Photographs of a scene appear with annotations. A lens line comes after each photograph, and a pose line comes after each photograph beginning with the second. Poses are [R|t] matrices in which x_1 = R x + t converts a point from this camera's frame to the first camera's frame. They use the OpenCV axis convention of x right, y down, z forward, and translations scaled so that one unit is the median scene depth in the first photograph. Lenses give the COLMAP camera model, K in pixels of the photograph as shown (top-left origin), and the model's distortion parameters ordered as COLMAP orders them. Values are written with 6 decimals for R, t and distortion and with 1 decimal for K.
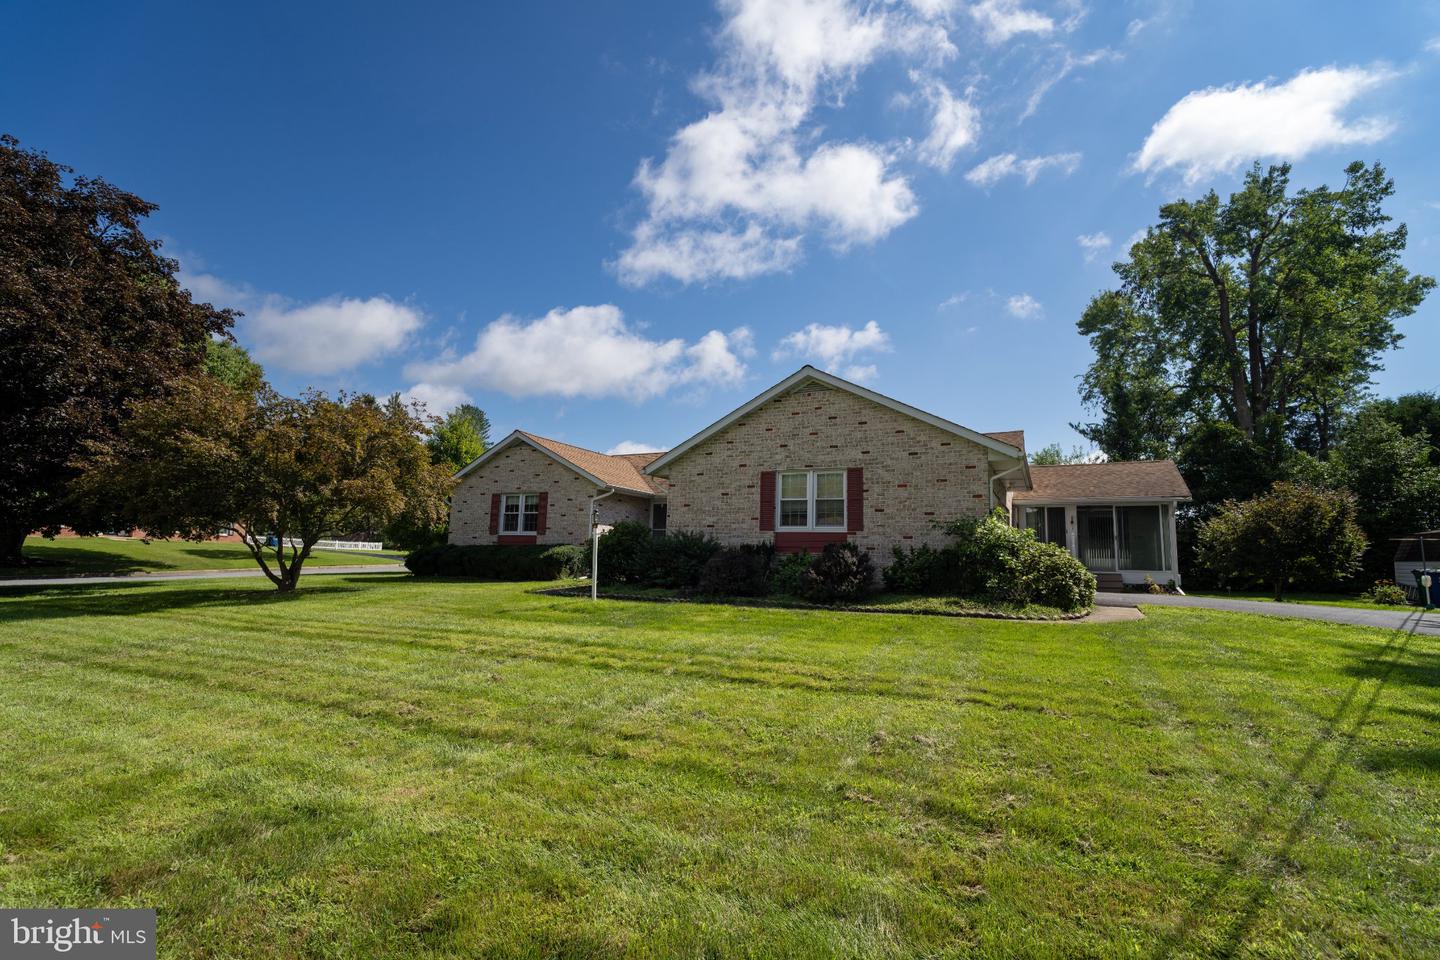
lens RADIAL K [[668.7, 0, 723.1], [0, 668.7, 482.7], [0, 0, 1]] dist [-0.001812, -0.003090]
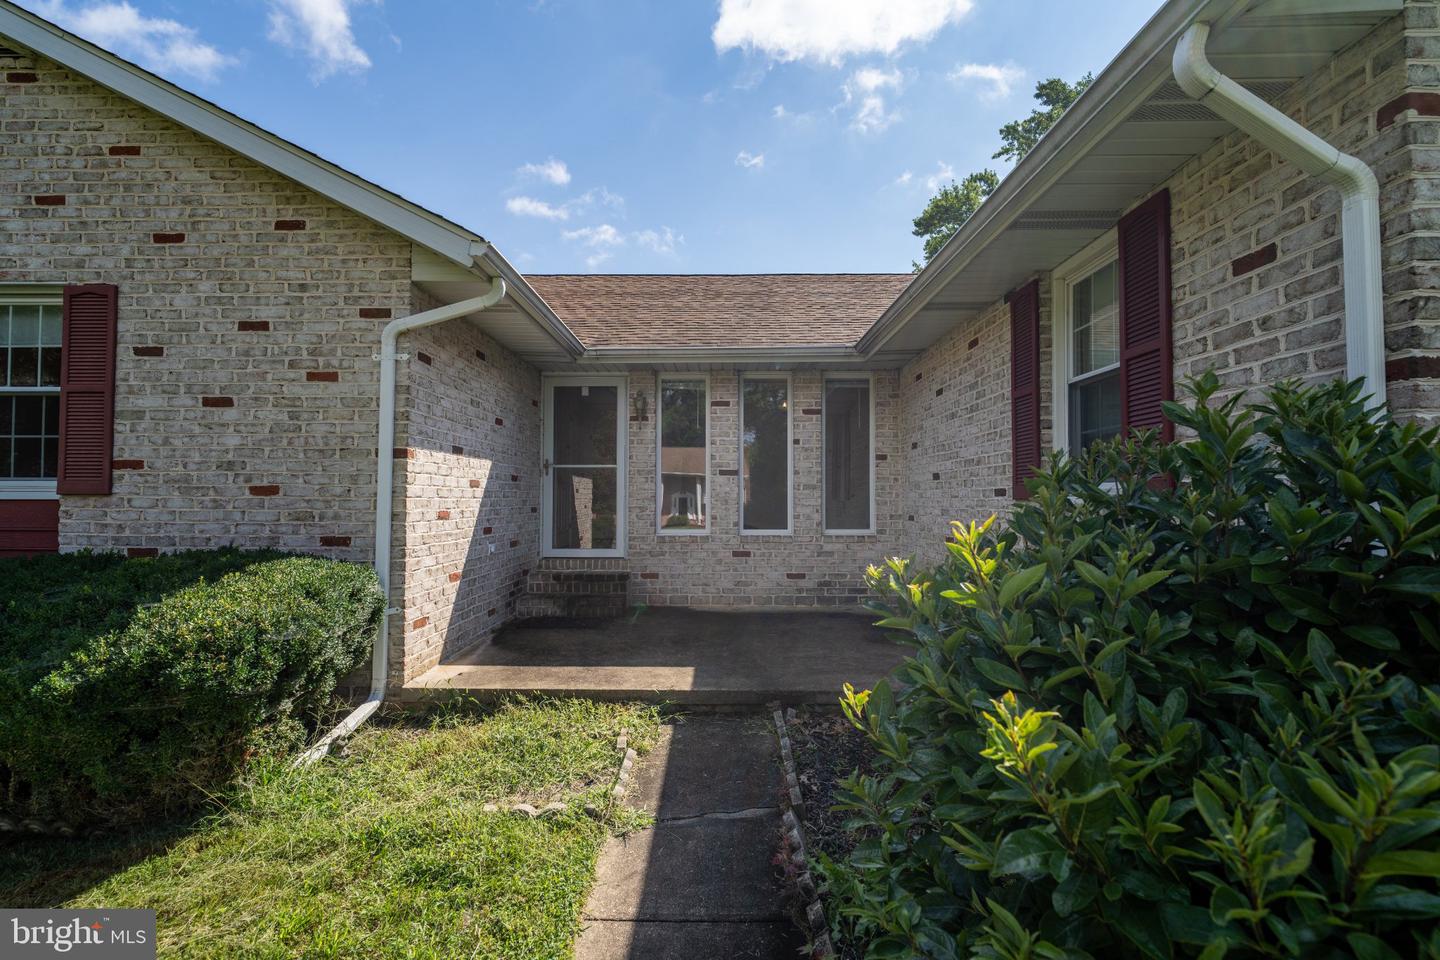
lens RADIAL K [[668.7, 0, 713.3], [0, 668.7, 484.8], [0, 0, 1]] dist [-0.001812, -0.003090]
pose [[0.904335, -0.015035, 0.426559, -0.183672], [-0.032048, 0.994166, 0.102987, 0.046604], [-0.425619, -0.106805, 0.898577, 0.726753]]
